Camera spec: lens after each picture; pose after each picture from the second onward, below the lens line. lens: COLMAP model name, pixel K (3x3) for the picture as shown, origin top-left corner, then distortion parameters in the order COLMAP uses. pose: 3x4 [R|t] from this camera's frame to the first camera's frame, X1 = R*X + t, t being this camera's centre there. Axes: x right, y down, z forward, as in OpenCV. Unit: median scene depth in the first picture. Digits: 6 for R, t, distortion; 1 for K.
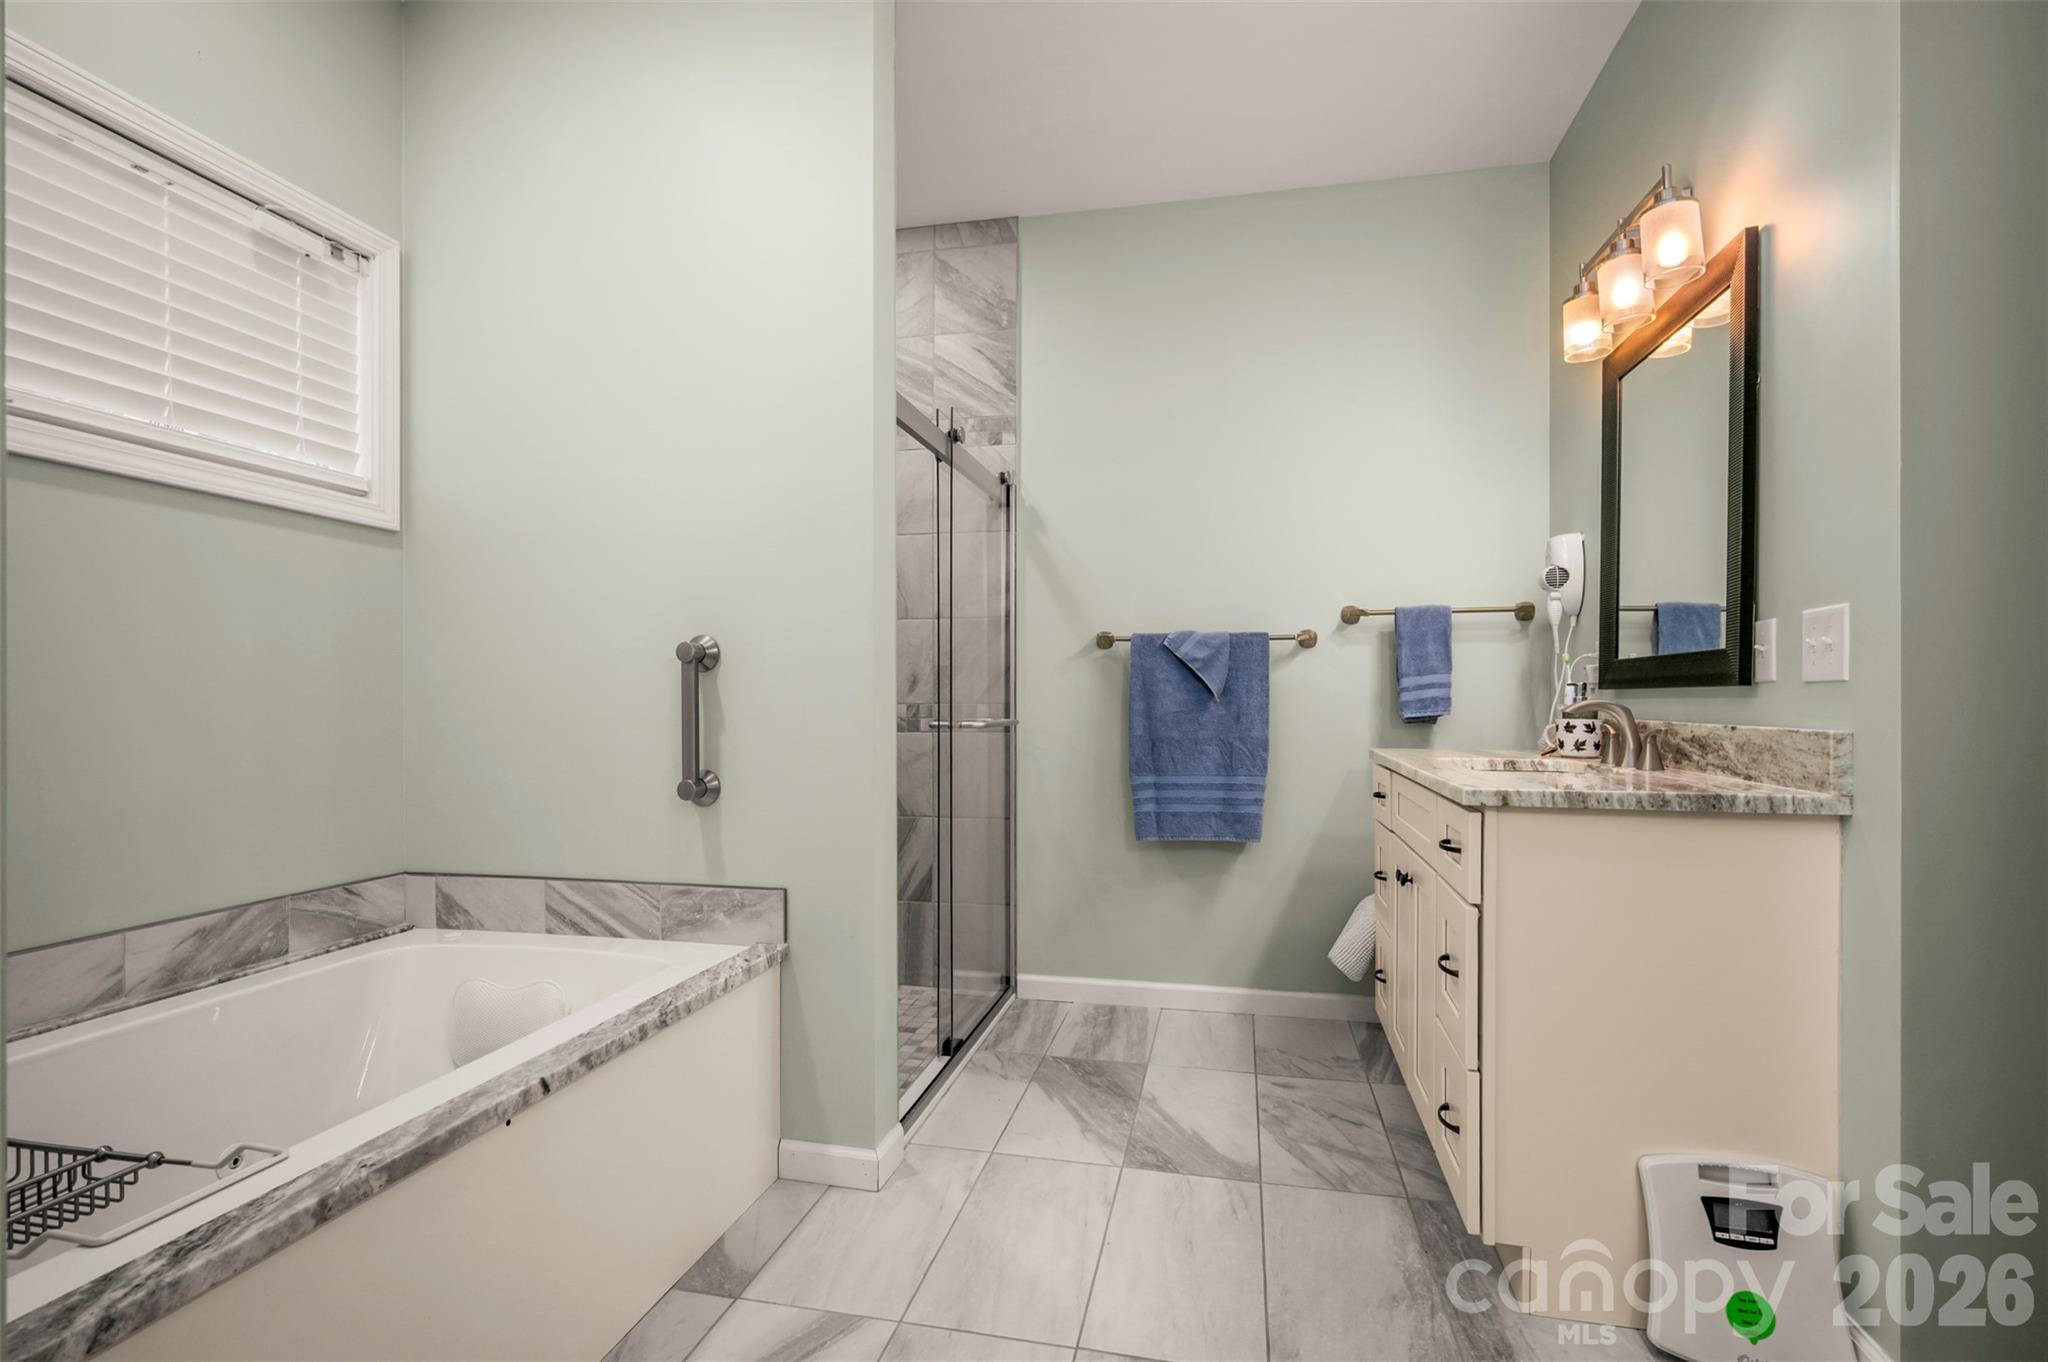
lens RADIAL K [[959.7, 0, 1025.1], [0, 959.7, 690.7], [0, 0, 1]] dist [0.012202, 0.000266]
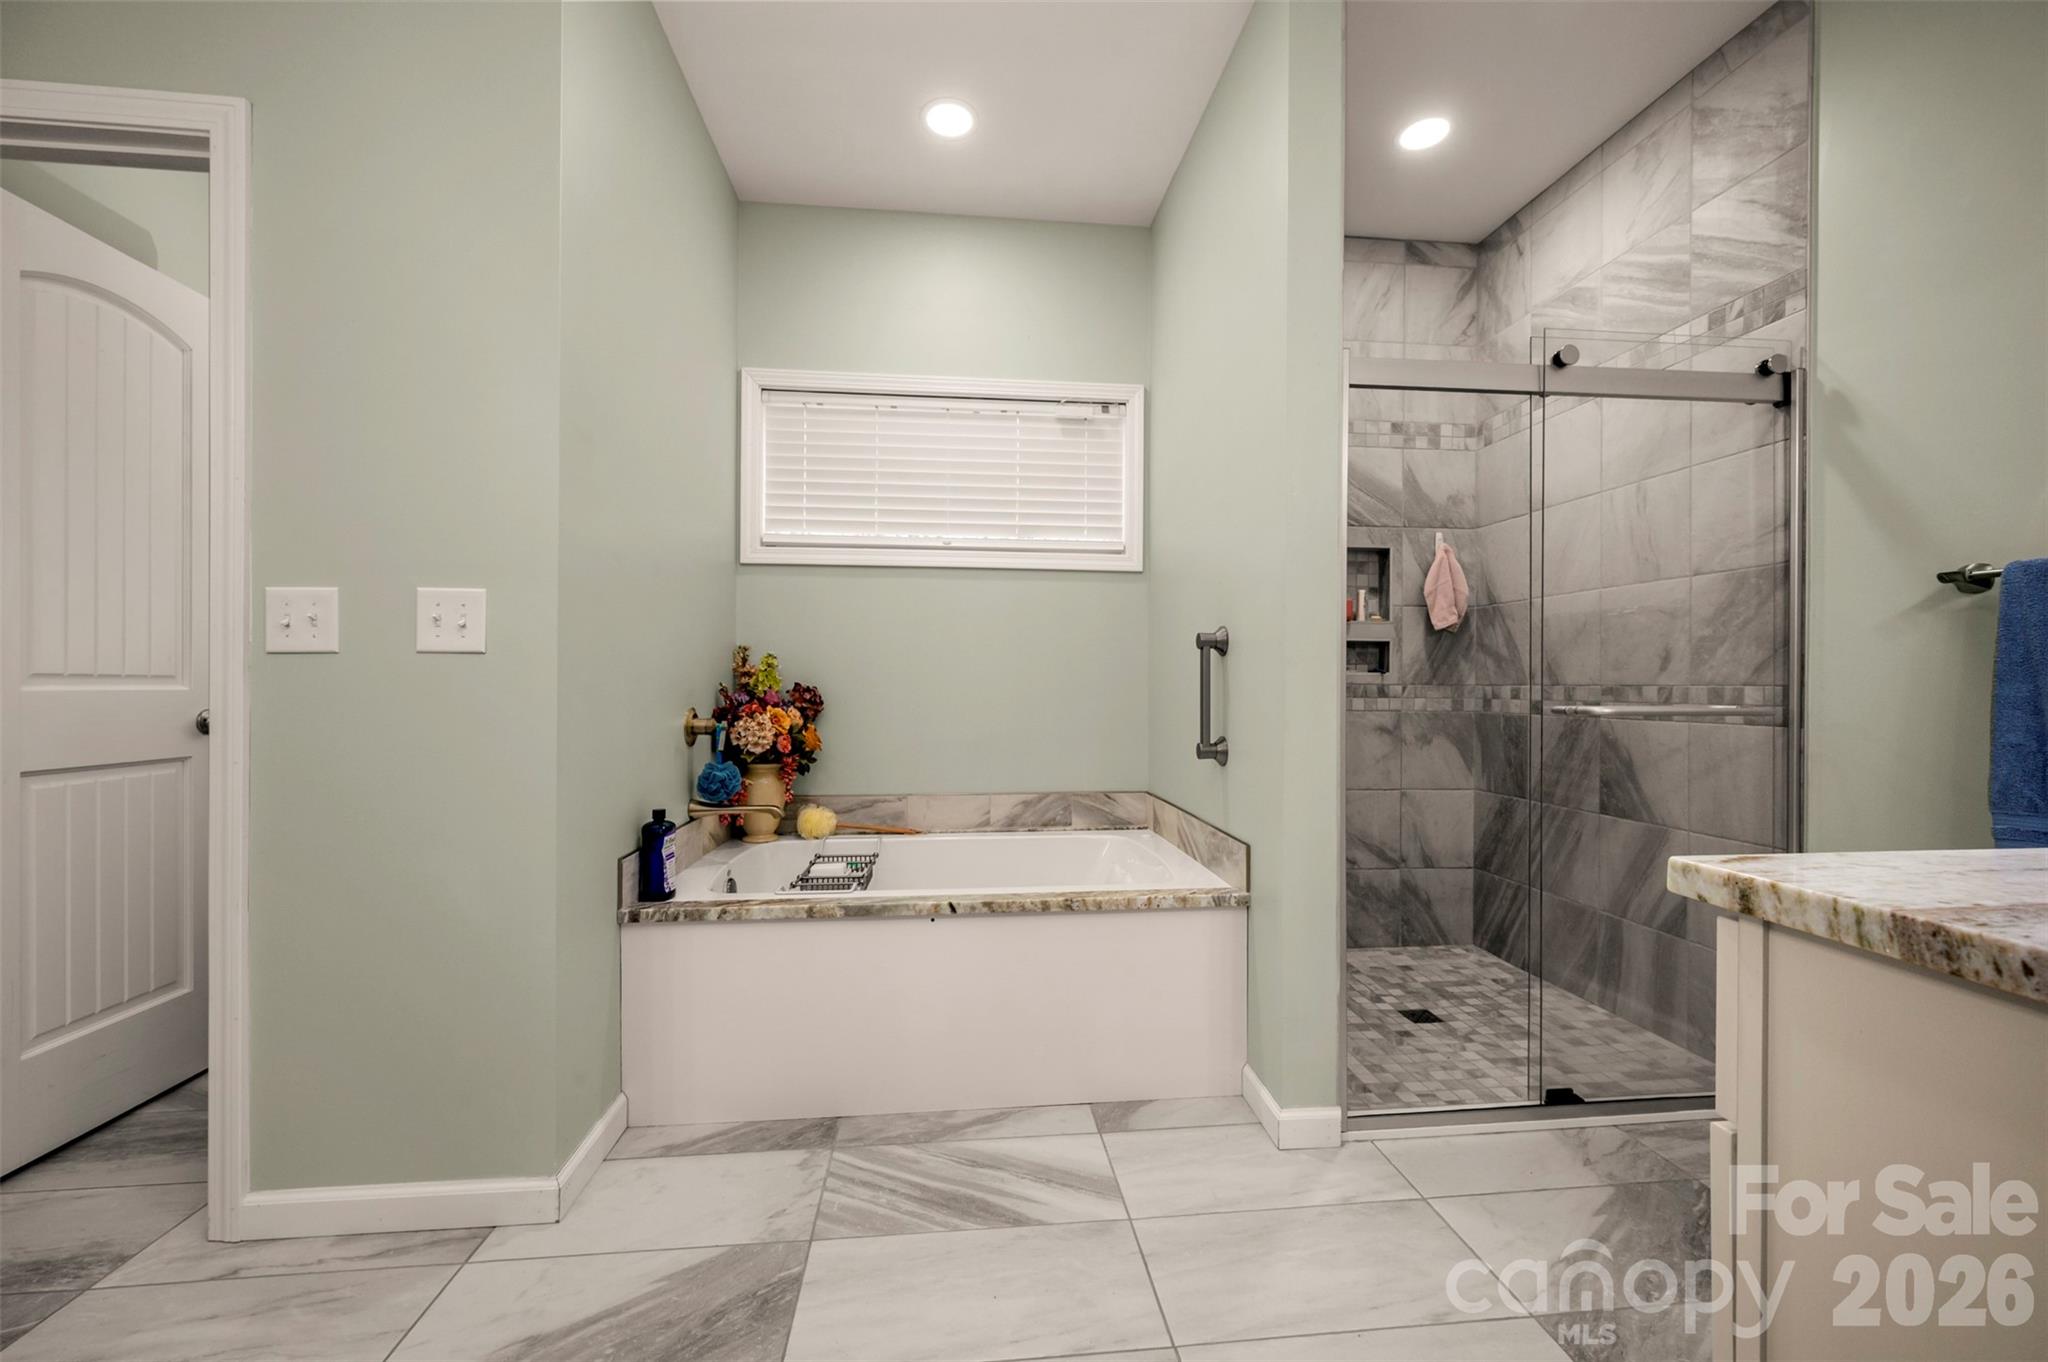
lens RADIAL K [[813.9, 0, 1029.1], [0, 813.9, 682.0], [0, 0, 1]] dist [-0.001409, -0.000395]
pose [[0.308755, -0.000722, -0.951141, 0.597098], [0.004871, 0.999988, 0.000823, 0.011470], [0.951129, -0.004887, 0.308755, 0.469052]]
